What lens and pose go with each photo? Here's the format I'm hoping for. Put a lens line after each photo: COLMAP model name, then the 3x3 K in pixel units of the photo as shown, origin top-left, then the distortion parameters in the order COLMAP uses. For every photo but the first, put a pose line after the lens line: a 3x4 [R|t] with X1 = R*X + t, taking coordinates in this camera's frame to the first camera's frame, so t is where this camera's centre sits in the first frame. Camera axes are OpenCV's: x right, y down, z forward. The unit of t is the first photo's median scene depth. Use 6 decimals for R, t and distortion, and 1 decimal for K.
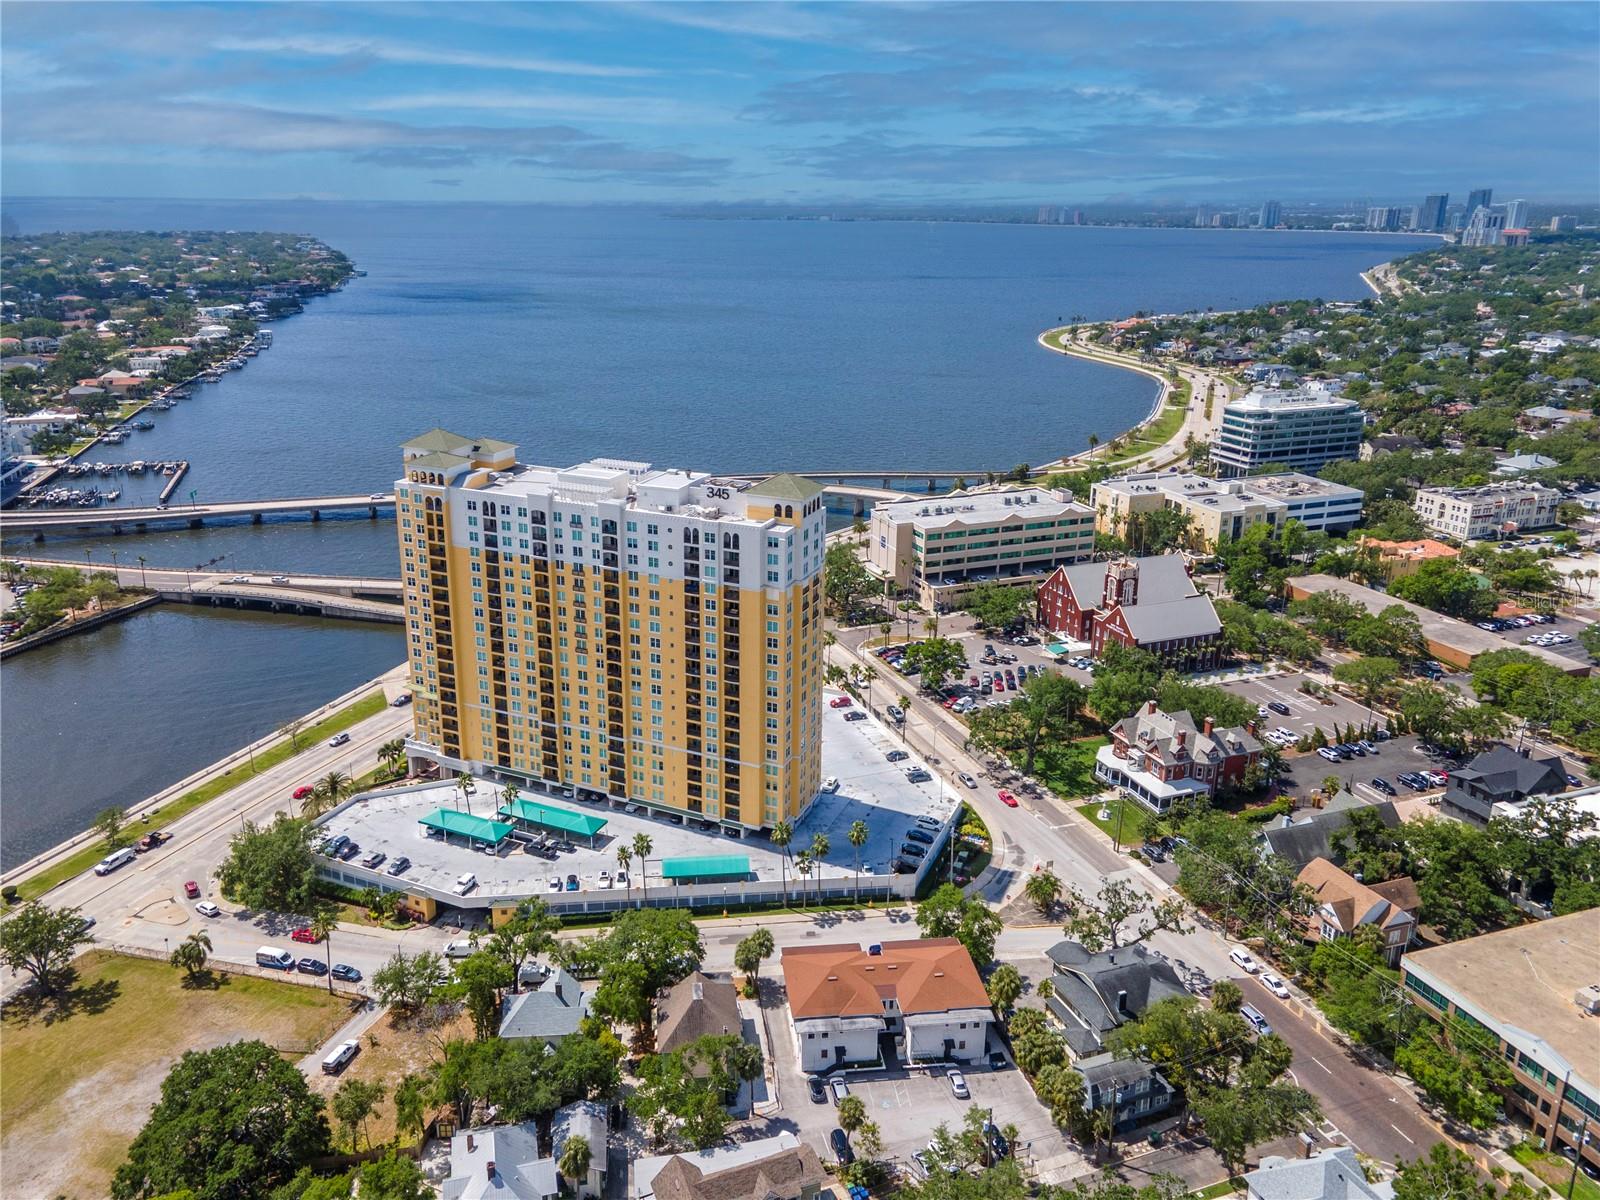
lens RADIAL K [[1173.3, 0, 807.6], [0, 1173.3, 532.6], [0, 0, 1]] dist [0.041438, 0.000512]
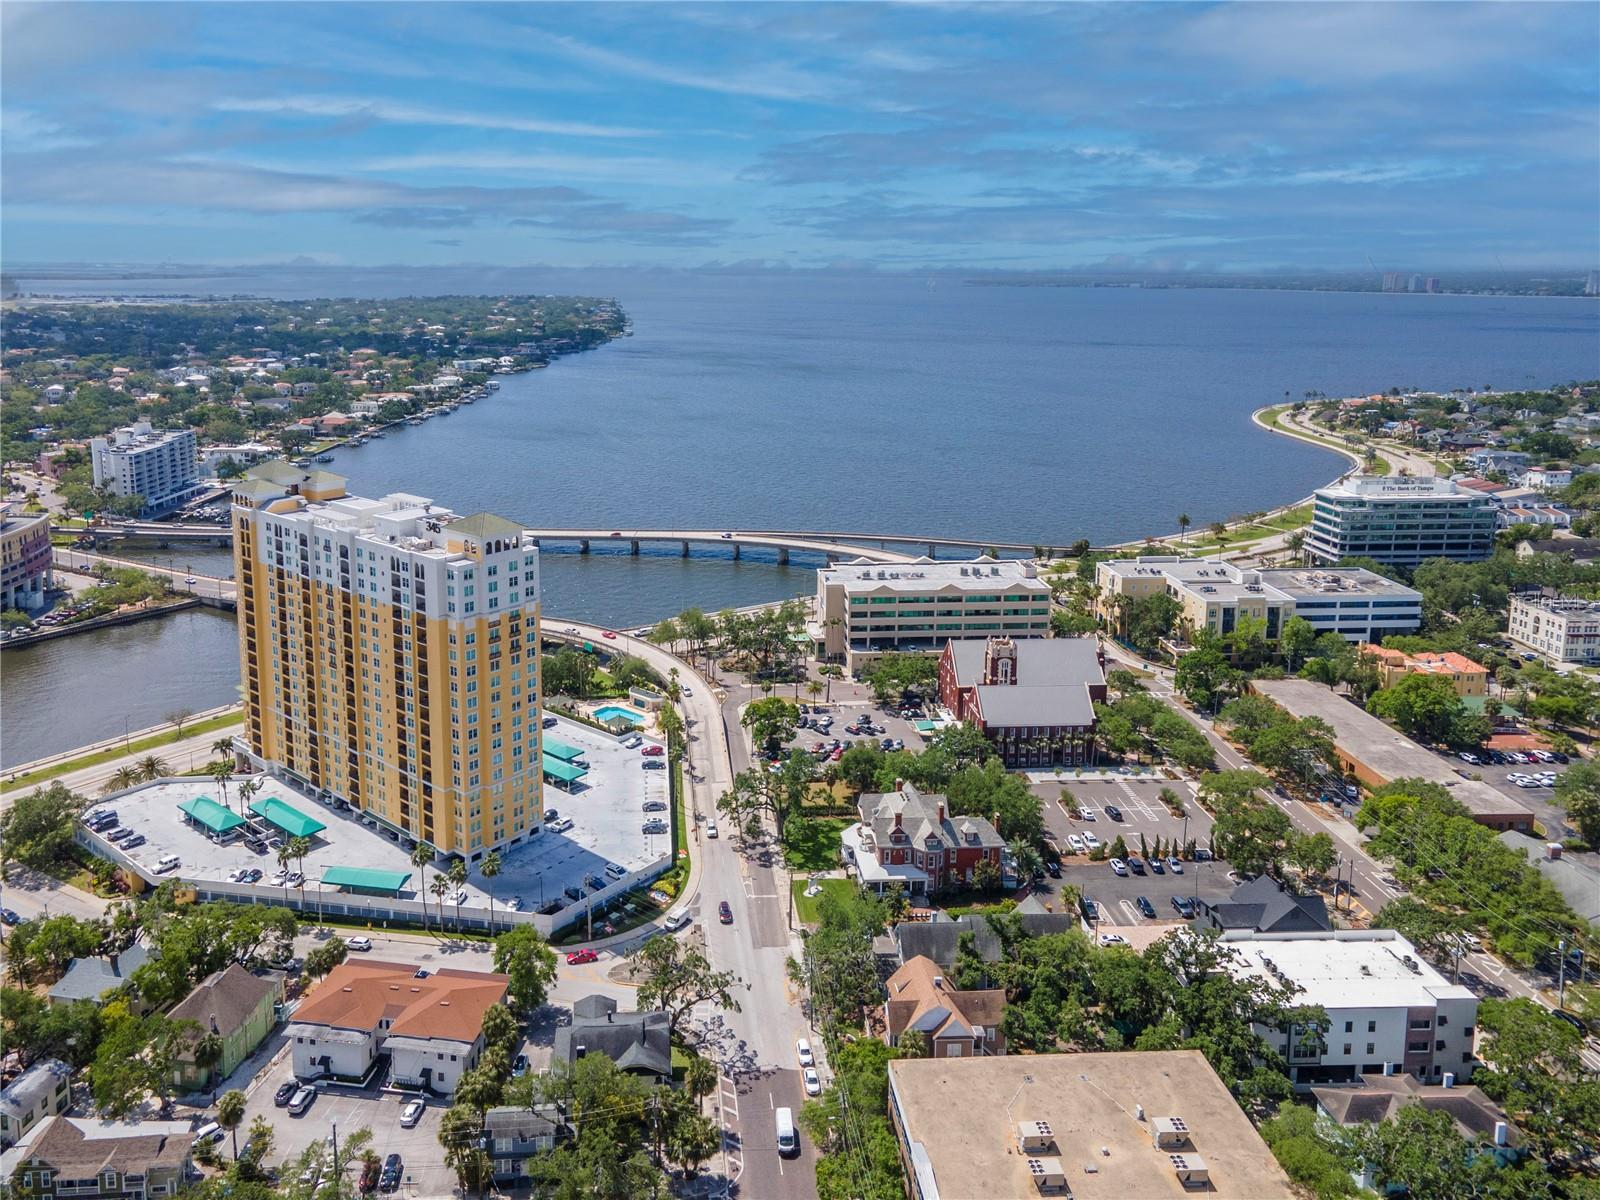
lens RADIAL K [[1203.2, 0, 797.4], [0, 1203.2, 501.8], [0, 0, 1]] dist [0.038136, 0.000606]
pose [[0.960572, 0.056465, -0.272238, 0.381404], [-0.078820, 0.994294, -0.071886, -0.002653], [0.266626, 0.090510, 0.959541, 0.021705]]
